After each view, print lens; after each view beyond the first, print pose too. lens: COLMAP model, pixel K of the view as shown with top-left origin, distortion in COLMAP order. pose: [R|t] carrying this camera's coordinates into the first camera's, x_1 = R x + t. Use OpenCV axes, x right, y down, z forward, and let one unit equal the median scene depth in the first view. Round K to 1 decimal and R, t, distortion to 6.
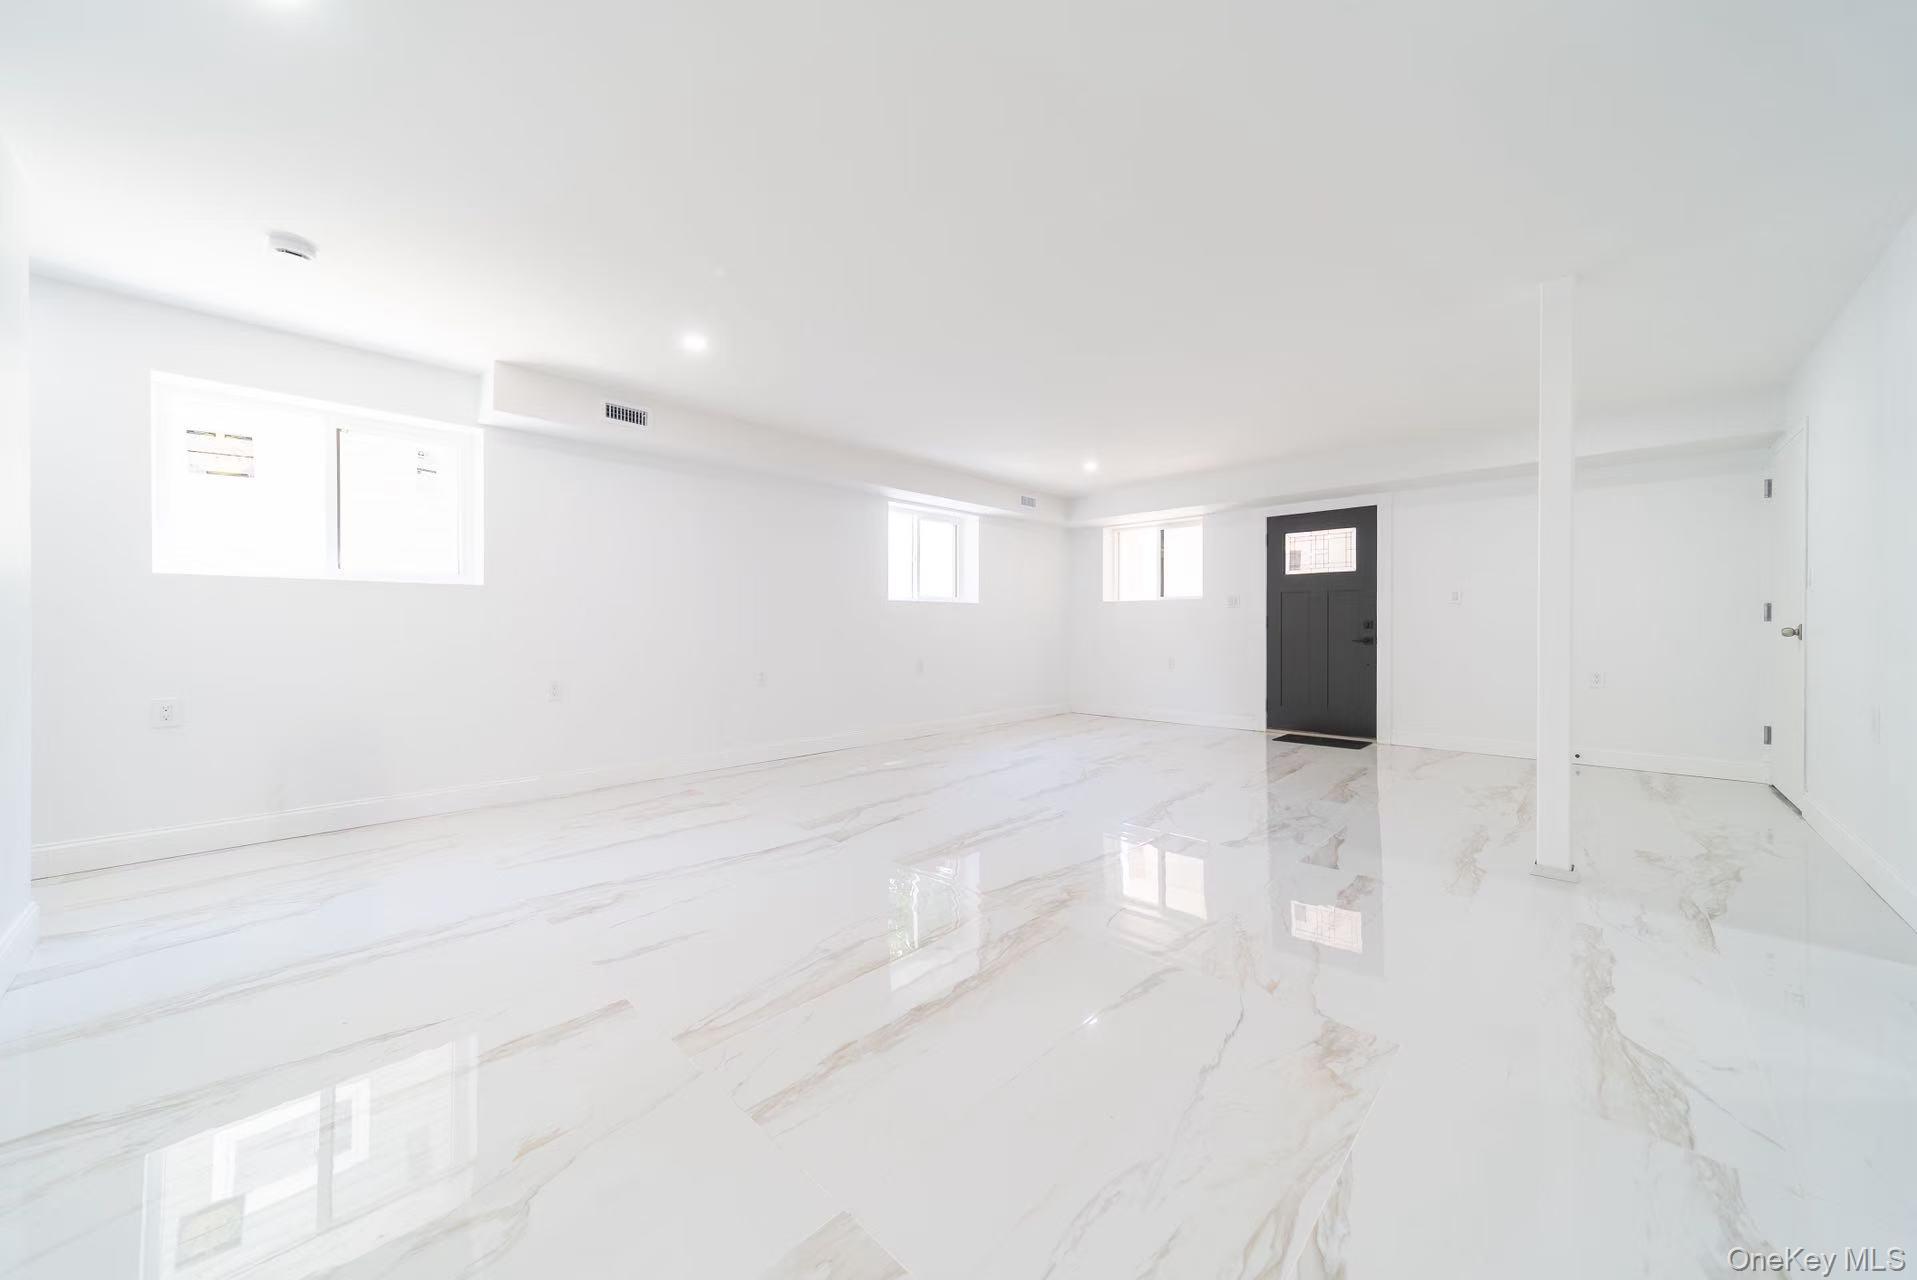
lens RADIAL K [[683.5, 0, 971.7], [0, 683.5, 636.0], [0, 0, 1]] dist [0.005258, 0.000176]
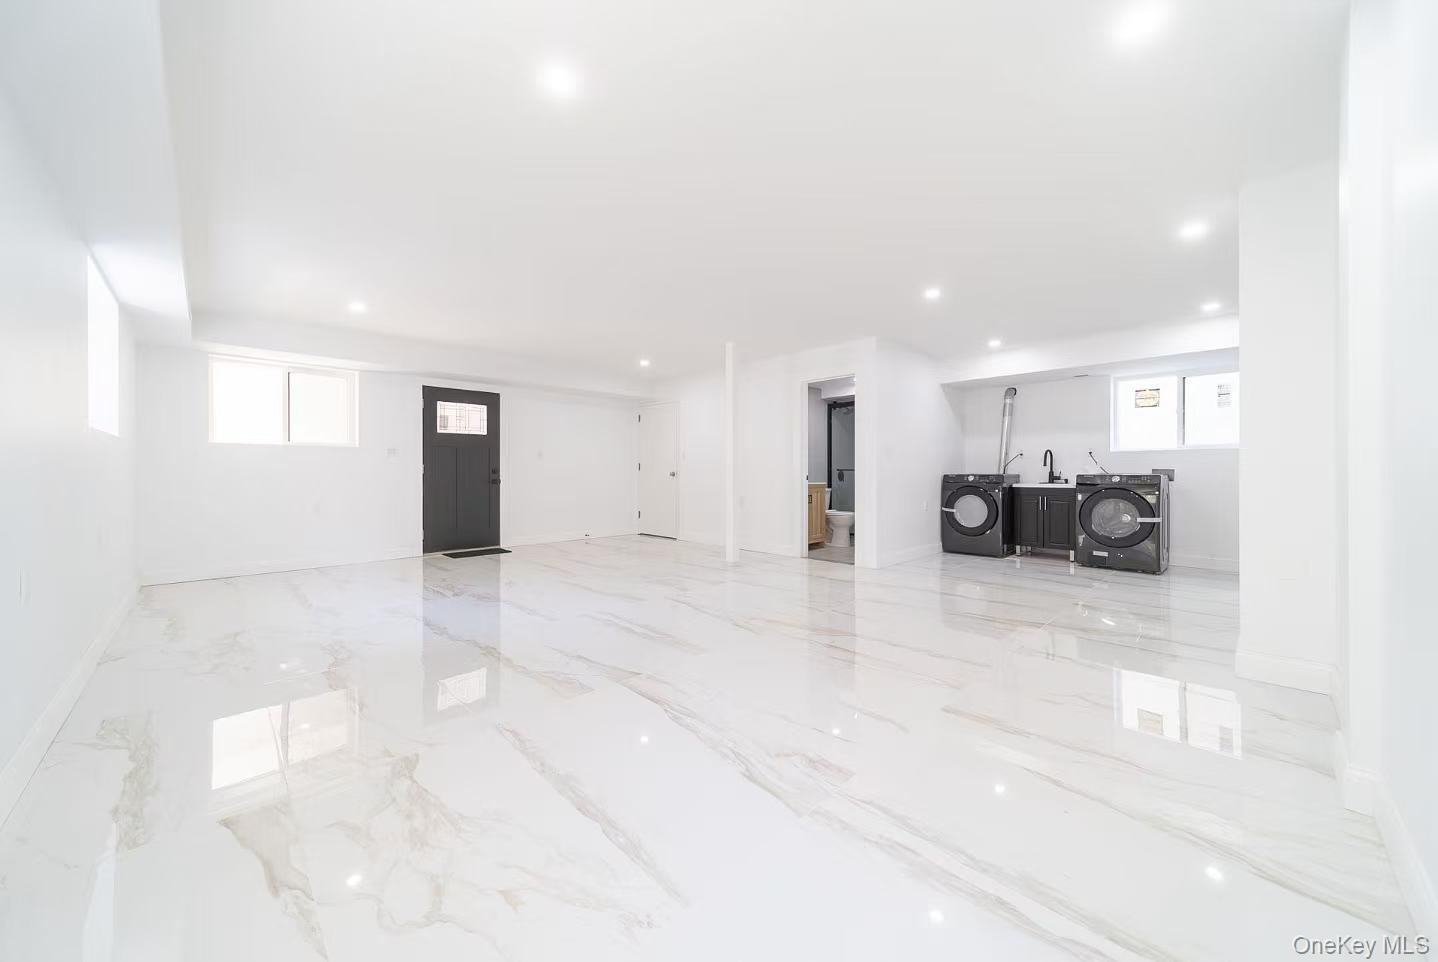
lens RADIAL K [[512.7, 0, 721.2], [0, 512.7, 470.3], [0, 0, 1]] dist [0.005258, 0.000176]
pose [[0.035365, 0.004019, 0.999366, -0.533770], [0.017840, 0.999830, -0.004652, -0.004140], [-0.999215, 0.017993, 0.035287, 0.457659]]
